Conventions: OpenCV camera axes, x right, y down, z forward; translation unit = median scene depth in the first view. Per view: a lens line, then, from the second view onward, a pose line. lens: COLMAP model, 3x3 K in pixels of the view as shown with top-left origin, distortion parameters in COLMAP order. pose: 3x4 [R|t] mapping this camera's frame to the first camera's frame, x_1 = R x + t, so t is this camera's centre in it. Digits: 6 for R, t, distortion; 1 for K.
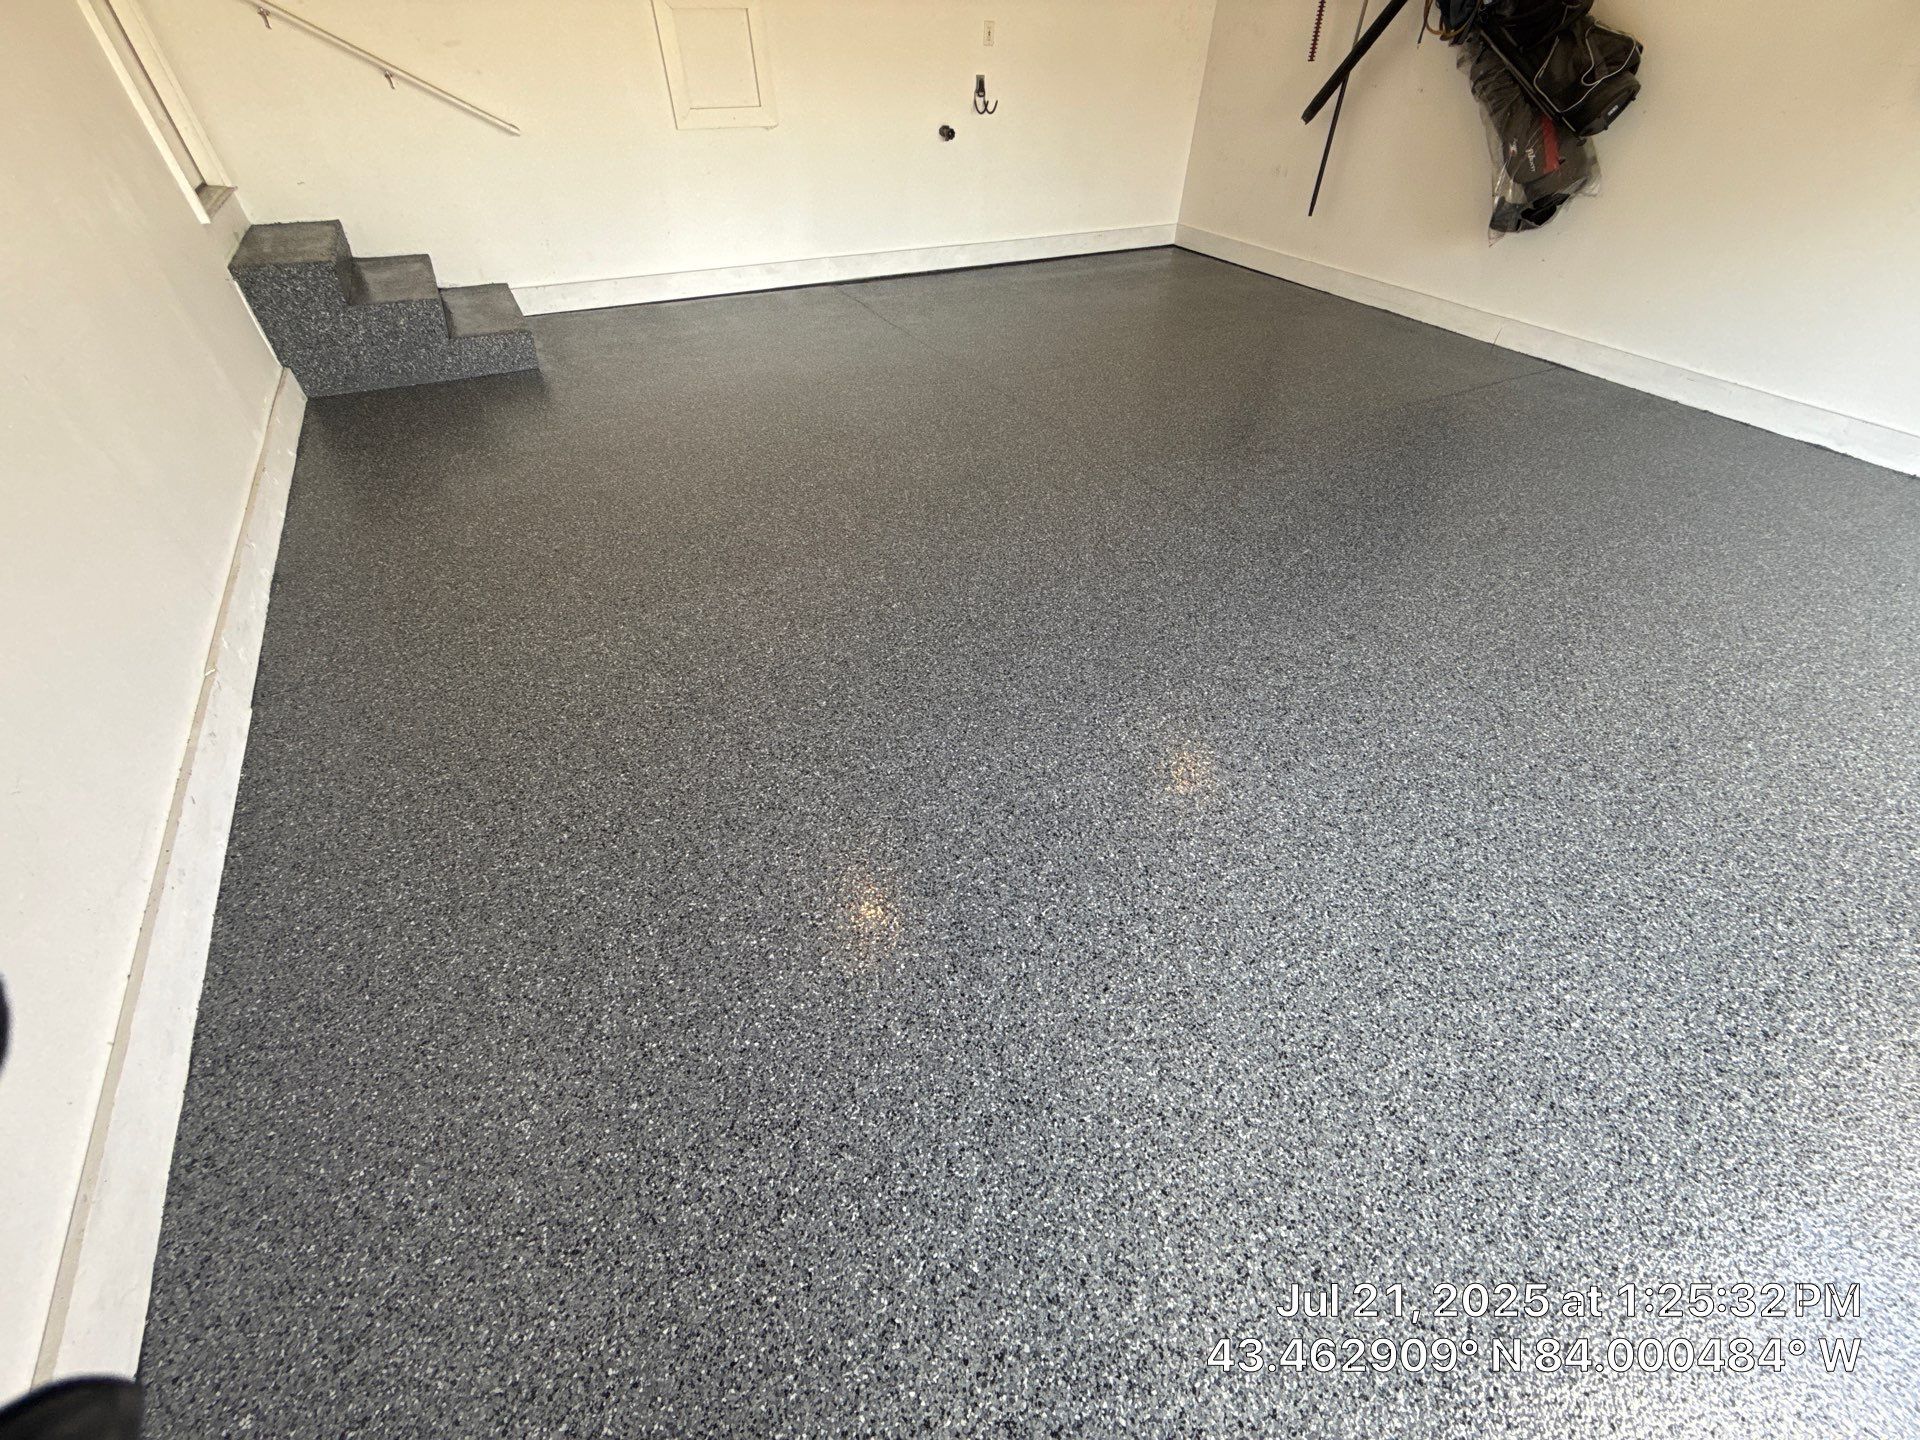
lens RADIAL K [[778.6, 0, 960.0], [0, 778.6, 720.0], [0, 0, 1]] dist [0.000798, -0.000308]
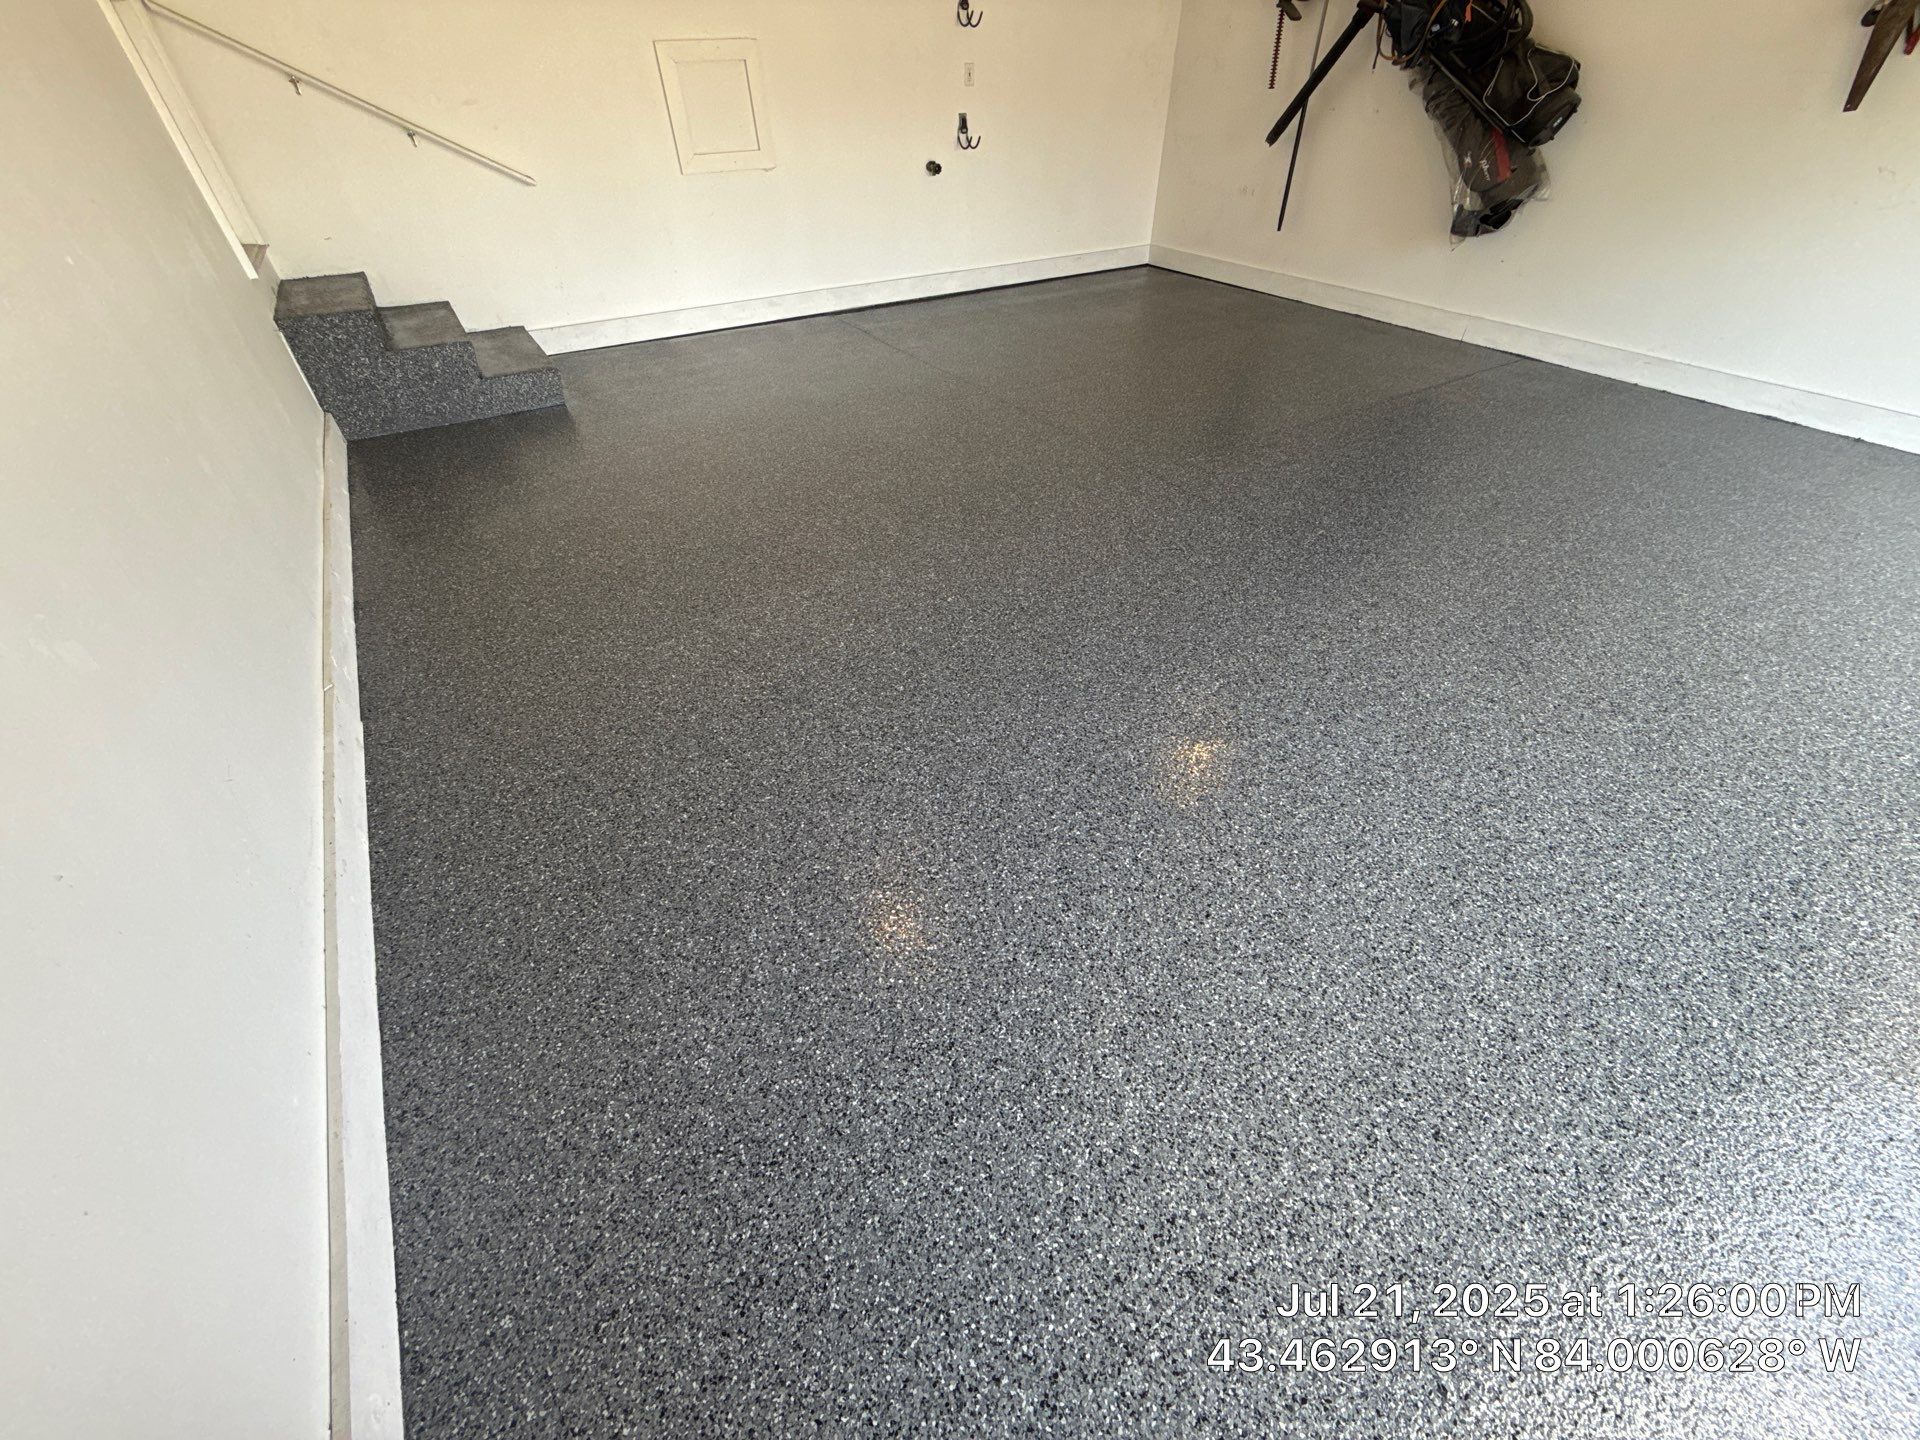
lens RADIAL K [[778.6, 0, 960.0], [0, 778.6, 720.0], [0, 0, 1]] dist [0.000798, -0.000308]
pose [[0.997991, -0.057930, 0.025667, -0.167037], [0.058701, 0.997814, -0.030363, 0.080325], [-0.023852, 0.031808, 0.999209, -0.094124]]
